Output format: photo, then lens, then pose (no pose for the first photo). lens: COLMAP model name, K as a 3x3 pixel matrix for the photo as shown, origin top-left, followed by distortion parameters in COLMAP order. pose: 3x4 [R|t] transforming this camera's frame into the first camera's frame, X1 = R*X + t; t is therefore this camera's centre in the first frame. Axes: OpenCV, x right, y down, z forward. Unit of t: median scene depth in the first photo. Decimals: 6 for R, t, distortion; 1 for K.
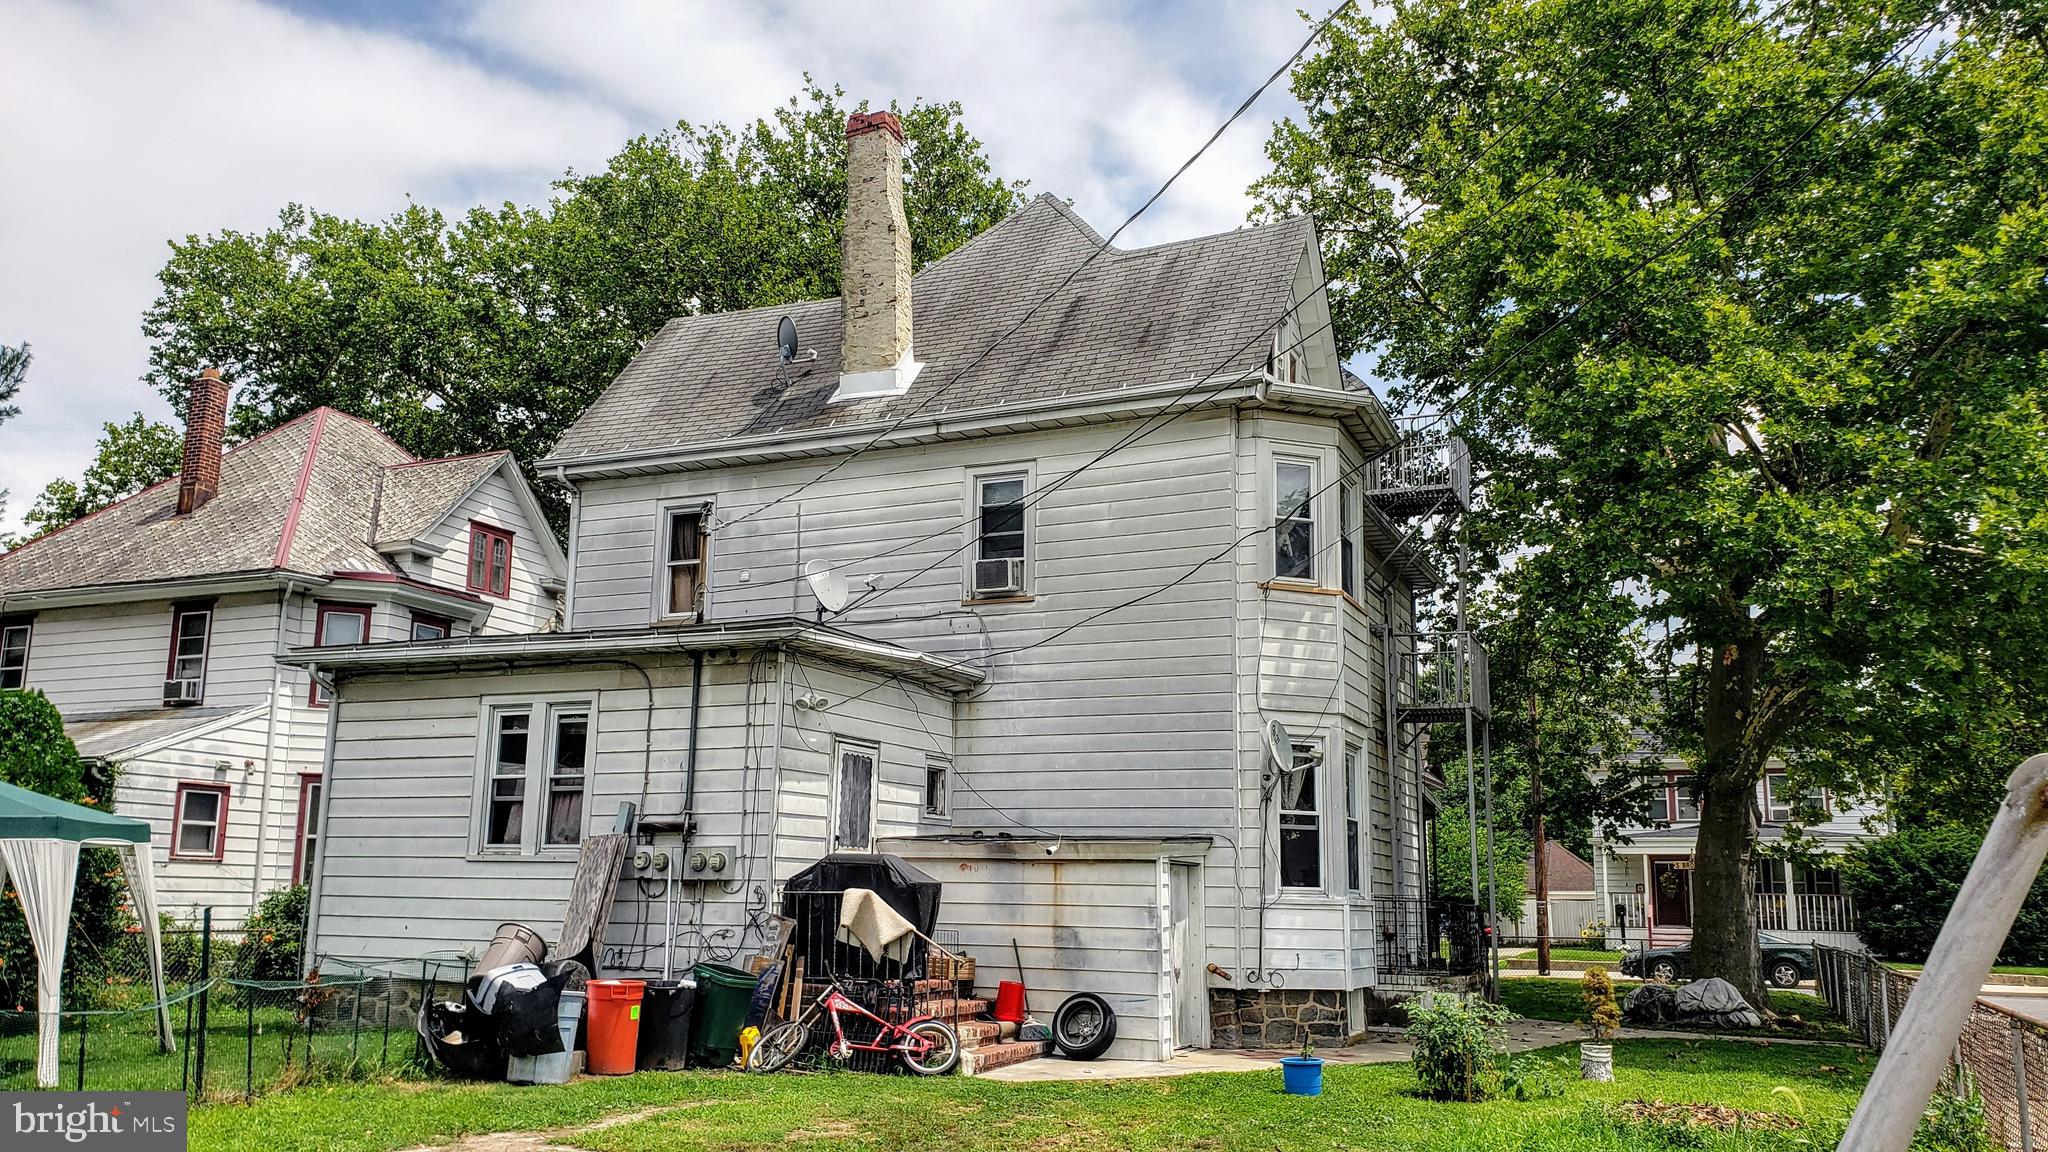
lens RADIAL K [[1626.1, 0, 1023.3], [0, 1626.1, 594.6], [0, 0, 1]] dist [0.010391, 0.013834]
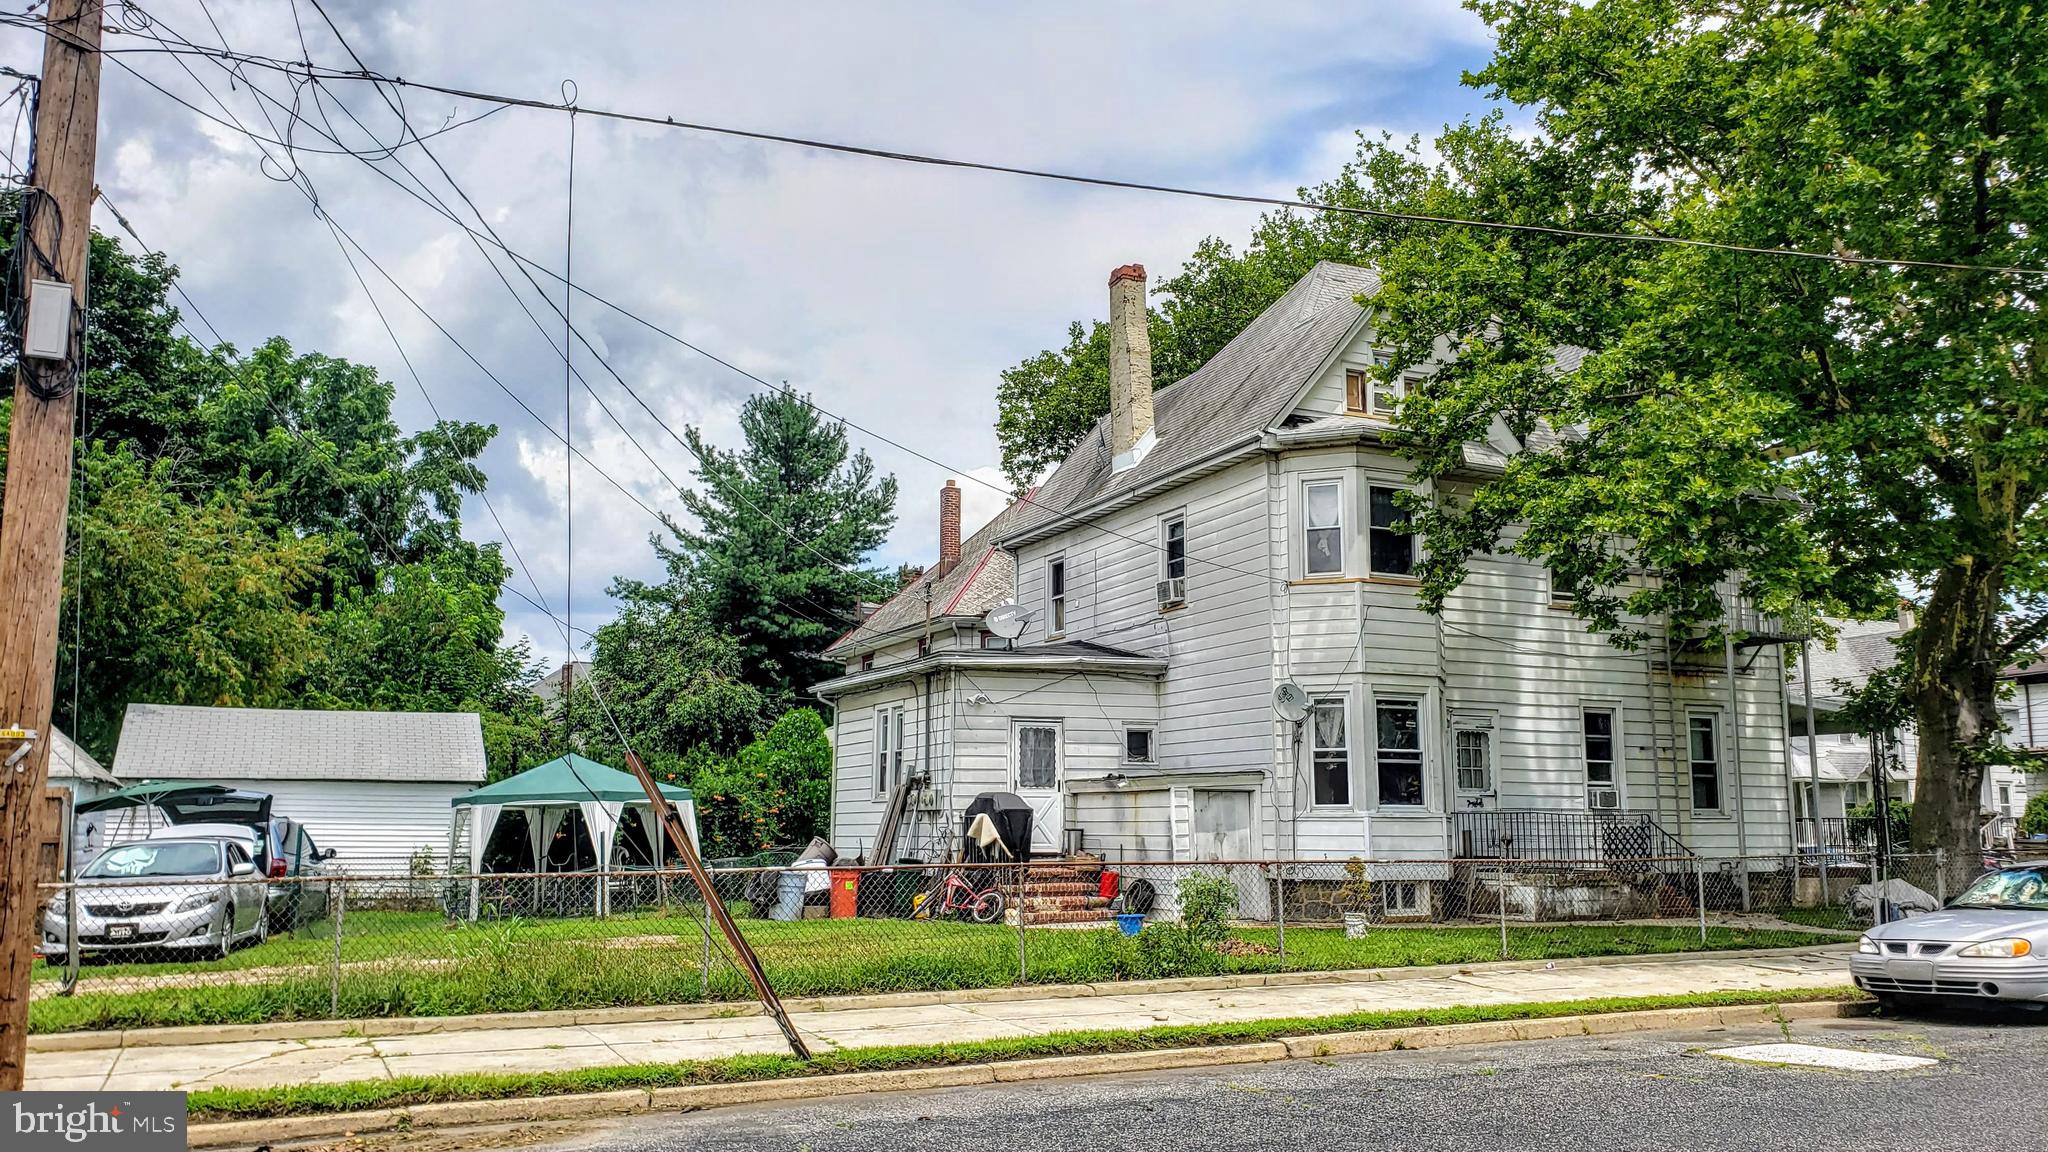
lens RADIAL K [[1626.1, 0, 1023.8], [0, 1626.1, 567.1], [0, 0, 1]] dist [0.010391, 0.013834]
pose [[0.746797, -0.121055, -0.653942, 0.872881], [0.137441, 0.990160, -0.026338, -0.013933], [0.650696, -0.070209, 0.756086, -0.166769]]
